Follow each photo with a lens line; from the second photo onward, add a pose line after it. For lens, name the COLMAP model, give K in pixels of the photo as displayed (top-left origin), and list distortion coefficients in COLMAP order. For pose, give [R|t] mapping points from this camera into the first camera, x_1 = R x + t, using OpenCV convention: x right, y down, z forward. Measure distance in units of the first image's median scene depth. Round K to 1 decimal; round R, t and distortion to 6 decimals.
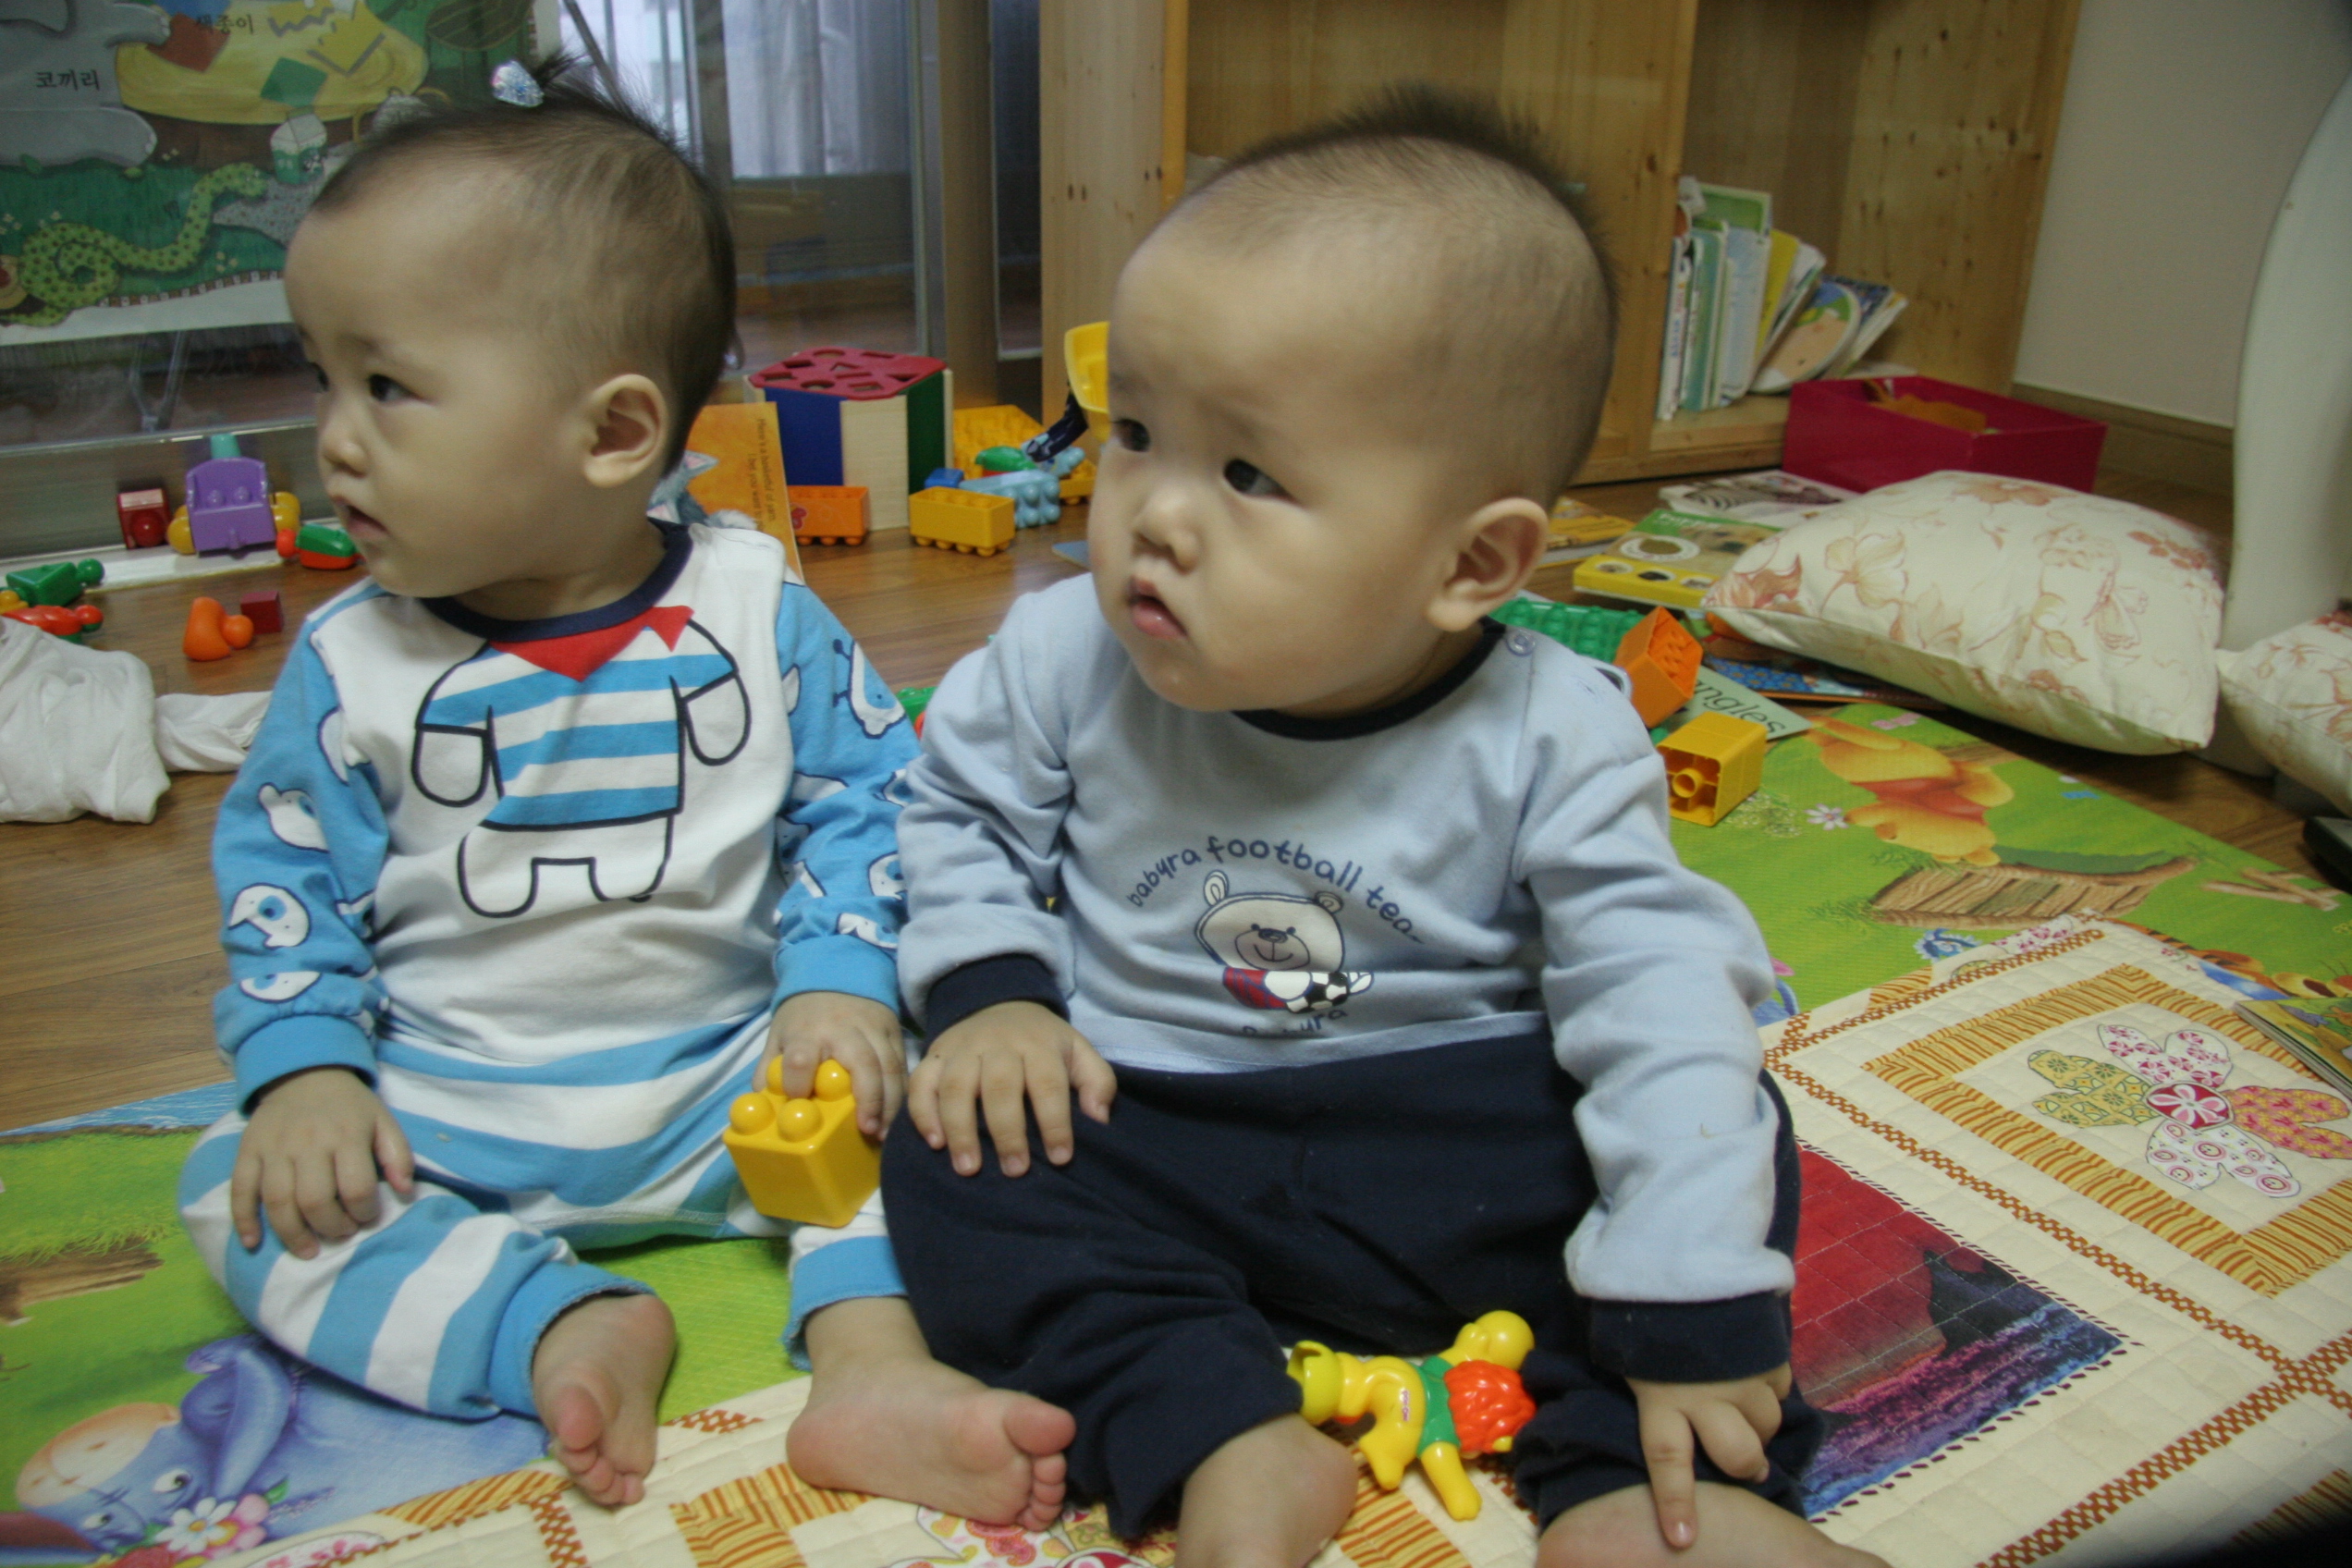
lens RADIAL K [[1799.0, 0, 1157.1], [0, 1799.0, 826.2], [0, 0, 1]] dist [-0.179994, 0.131708]
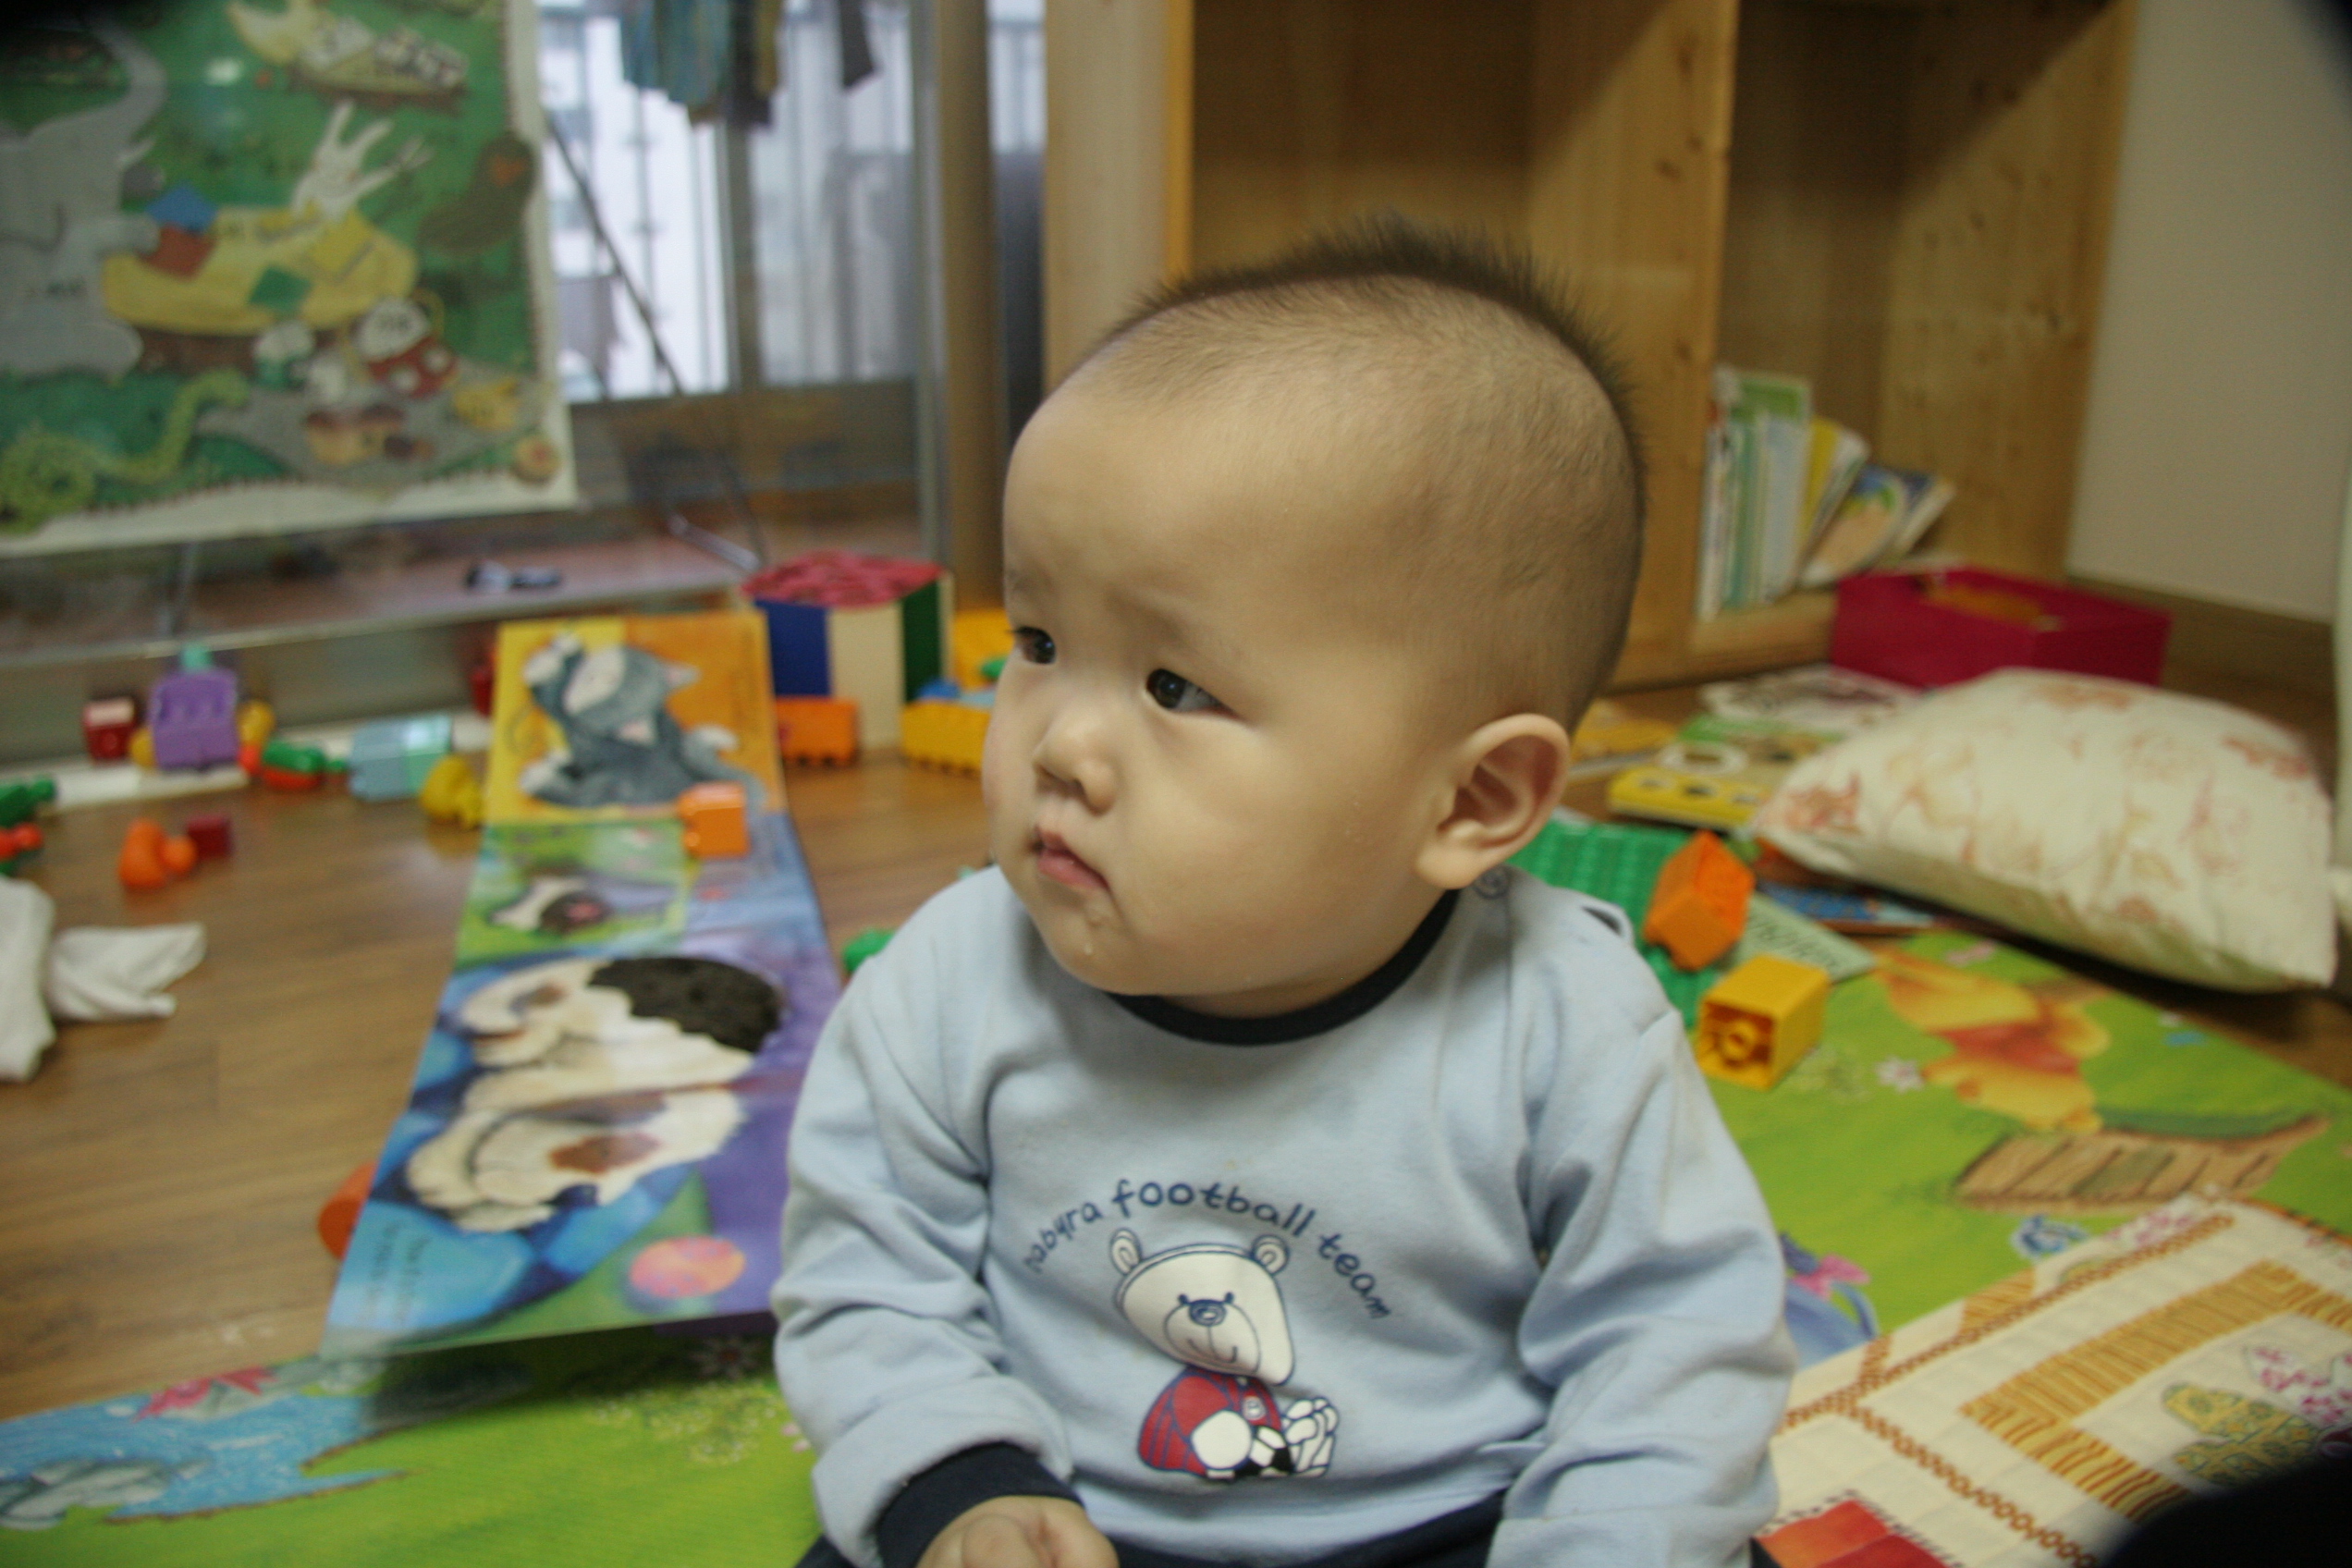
lens RADIAL K [[1759.2, 0, 1179.7], [0, 1759.2, 819.9], [0, 0, 1]] dist [-0.180808, 0.113981]
pose [[0.999730, -0.007604, -0.021936, 0.039779], [0.005242, 0.994375, -0.105786, -0.041232], [0.022617, 0.105642, 0.994147, 0.127268]]
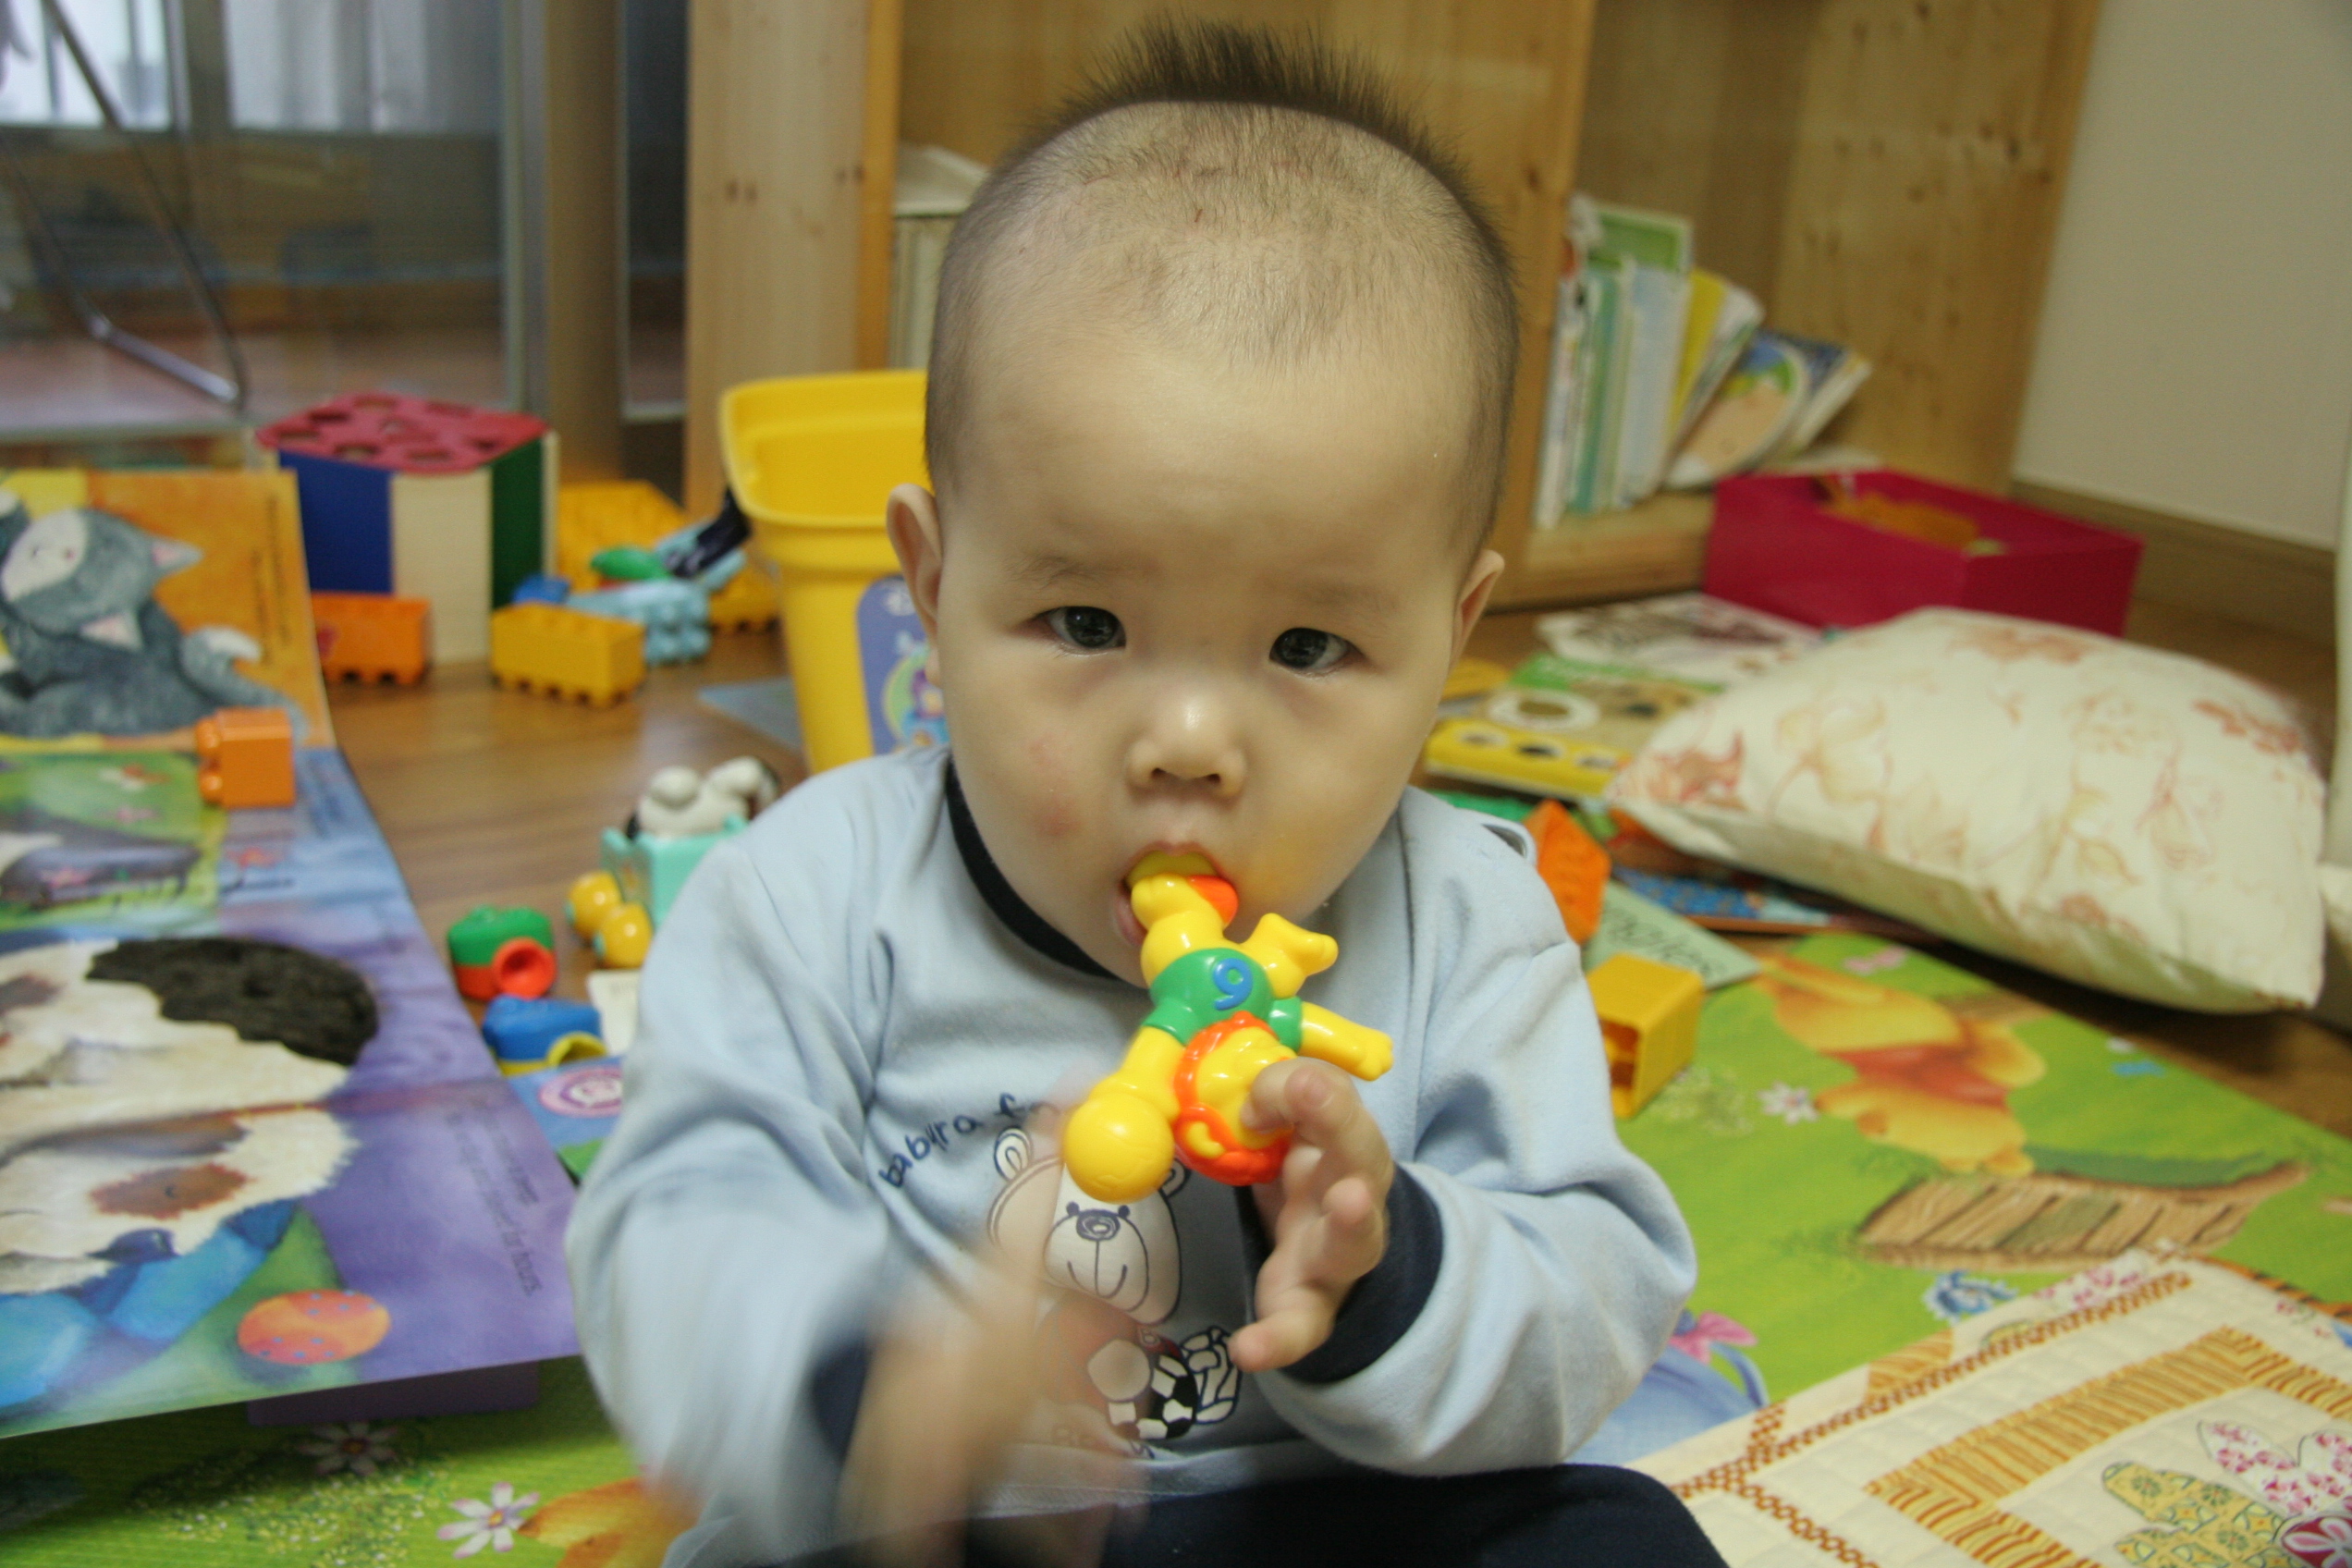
lens RADIAL K [[2465.5, 0, 1164.9], [0, 2465.5, 807.4], [0, 0, 1]] dist [-0.055809, 0.215282]
pose [[0.991013, 0.014336, 0.132995, -0.006714], [-0.001900, 0.995648, -0.093170, -0.029823], [-0.133752, 0.092080, 0.986728, 0.029807]]
